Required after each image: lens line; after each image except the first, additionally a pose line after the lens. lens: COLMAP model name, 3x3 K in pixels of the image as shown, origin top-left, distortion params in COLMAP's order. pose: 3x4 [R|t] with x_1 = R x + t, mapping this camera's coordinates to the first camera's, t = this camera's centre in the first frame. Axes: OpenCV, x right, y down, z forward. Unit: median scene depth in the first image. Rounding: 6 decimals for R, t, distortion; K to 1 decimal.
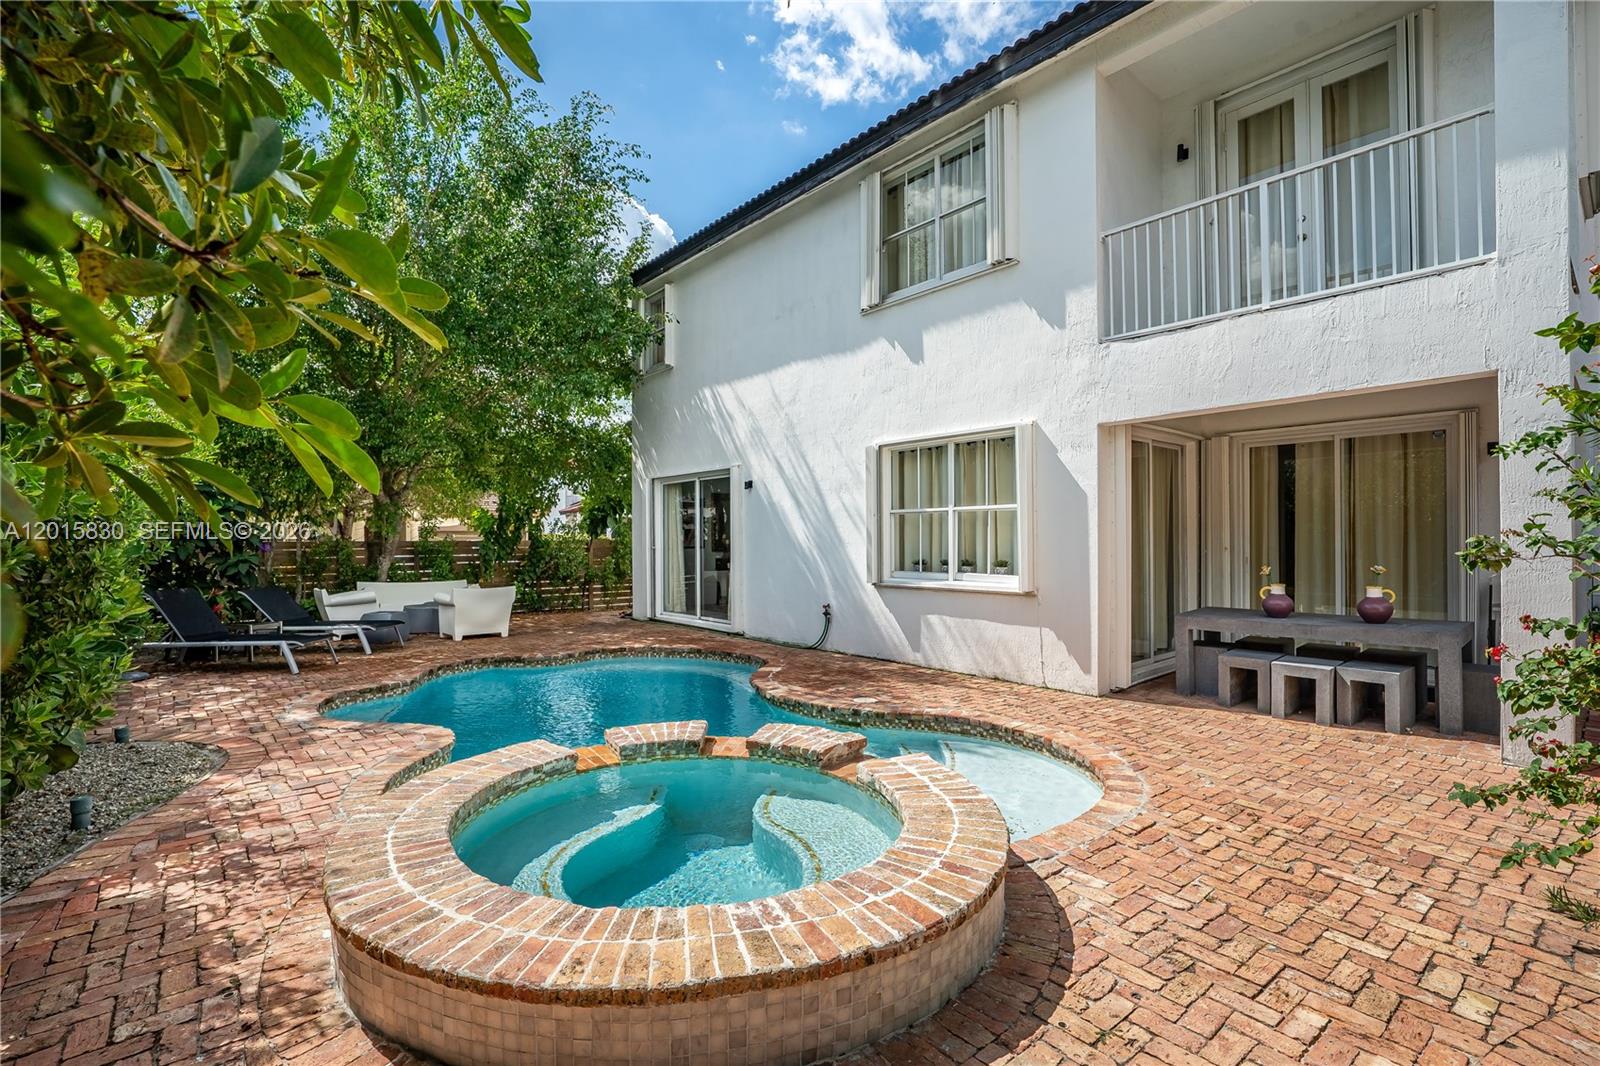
lens RADIAL K [[716.5, 0, 799.7], [0, 716.5, 532.8], [0, 0, 1]] dist [-0.001745, 0.000392]
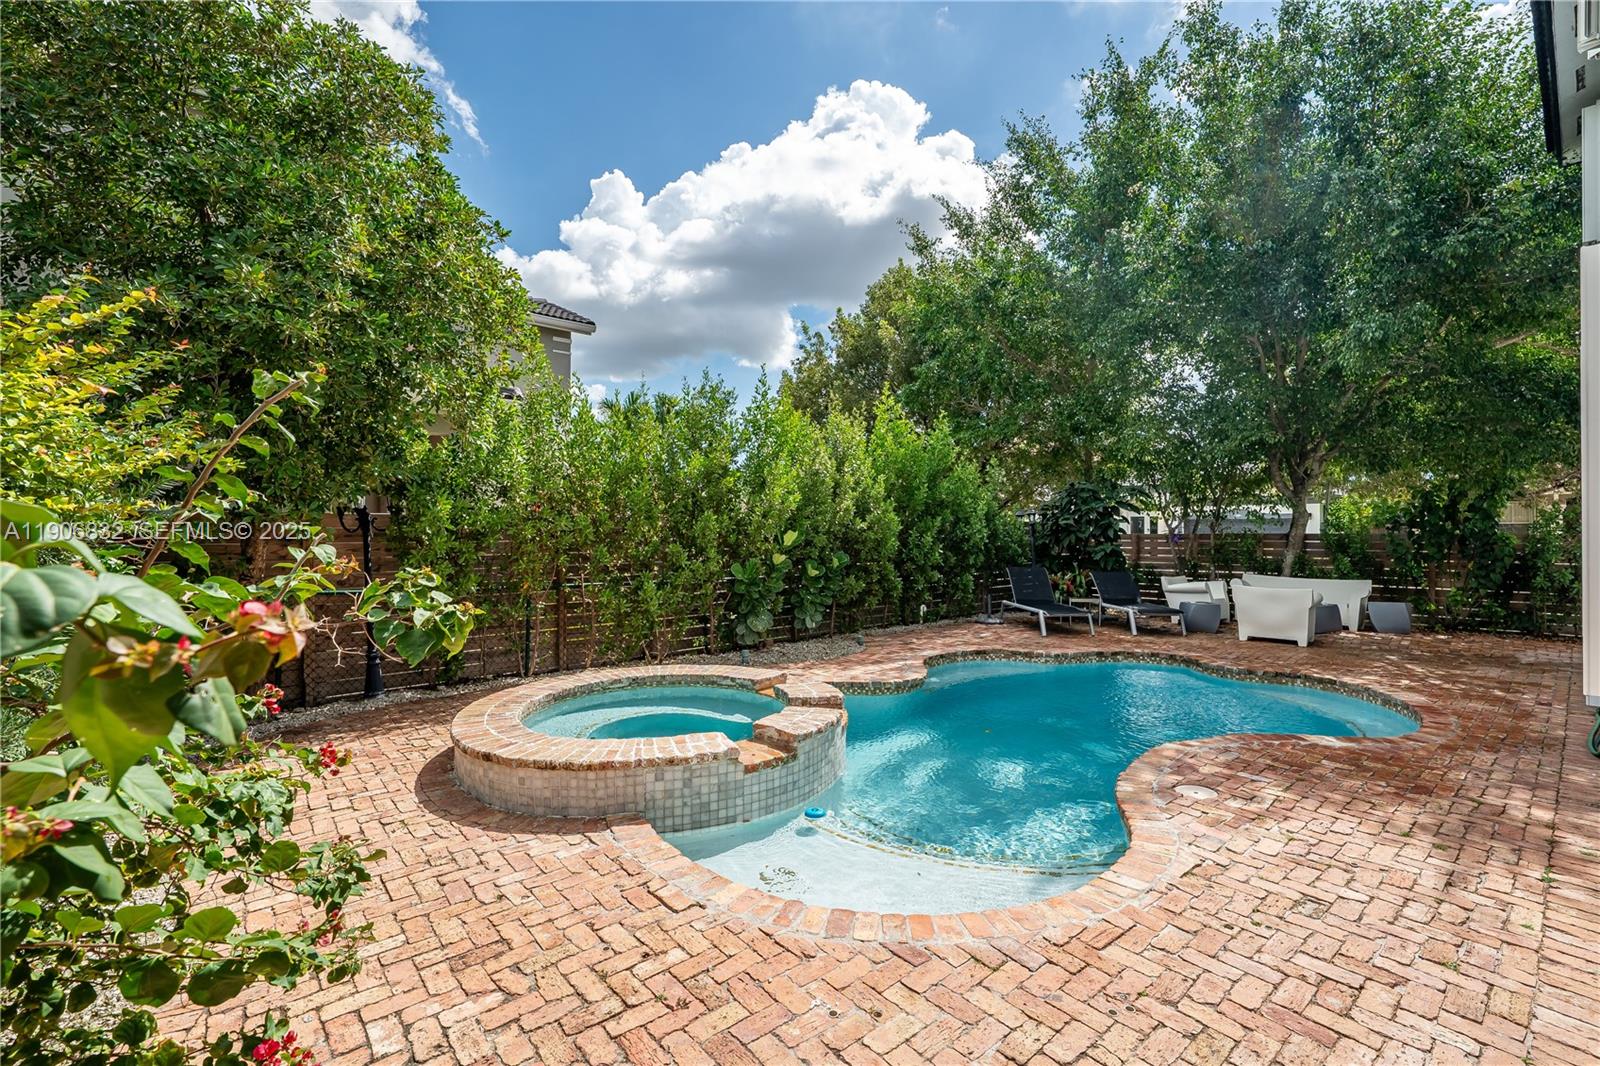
lens RADIAL K [[716.5, 0, 797.4], [0, 716.5, 533.8], [0, 0, 1]] dist [-0.001745, 0.000392]
pose [[0.018639, 0.004862, -0.999814, 1.471664], [0.015546, 0.999866, 0.005152, -0.010531], [0.999705, -0.015639, 0.018561, 1.294510]]
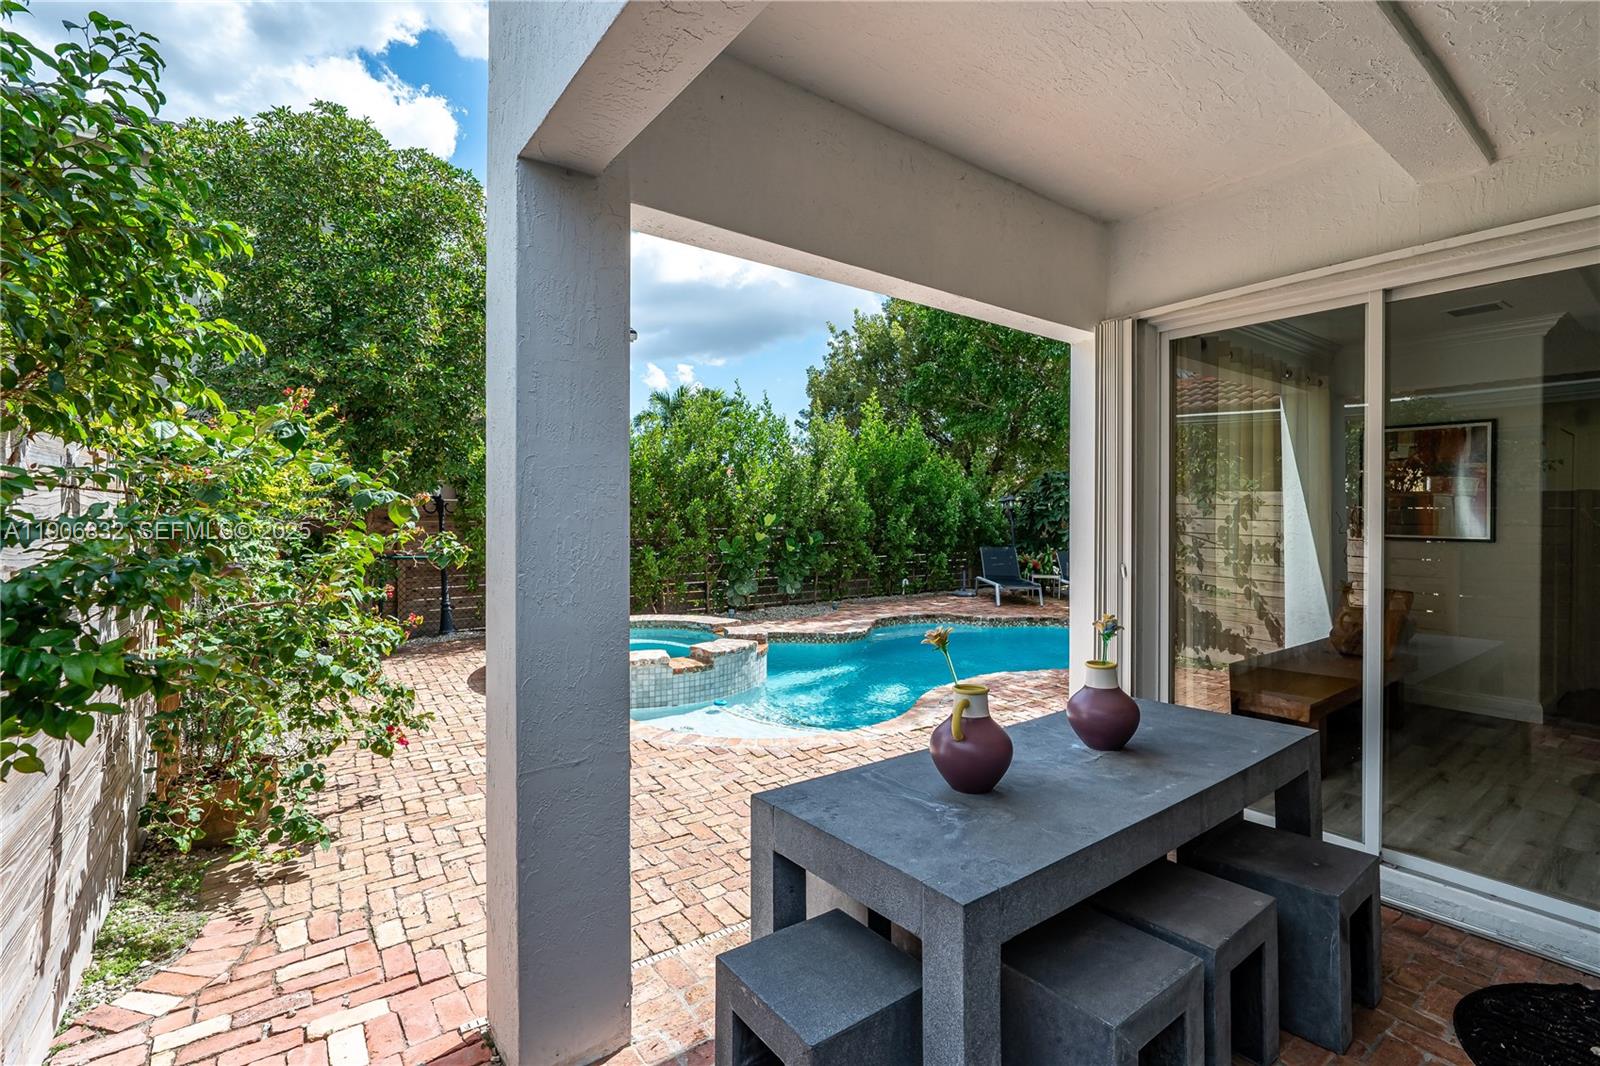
lens RADIAL K [[716.5, 0, 802.0], [0, 716.5, 523.3], [0, 0, 1]] dist [-0.001745, 0.000392]
pose [[-0.067733, 0.015329, -0.997586, 2.102127], [0.009030, 0.999850, 0.014750, -0.014365], [0.997663, -0.008009, -0.067861, 1.698565]]
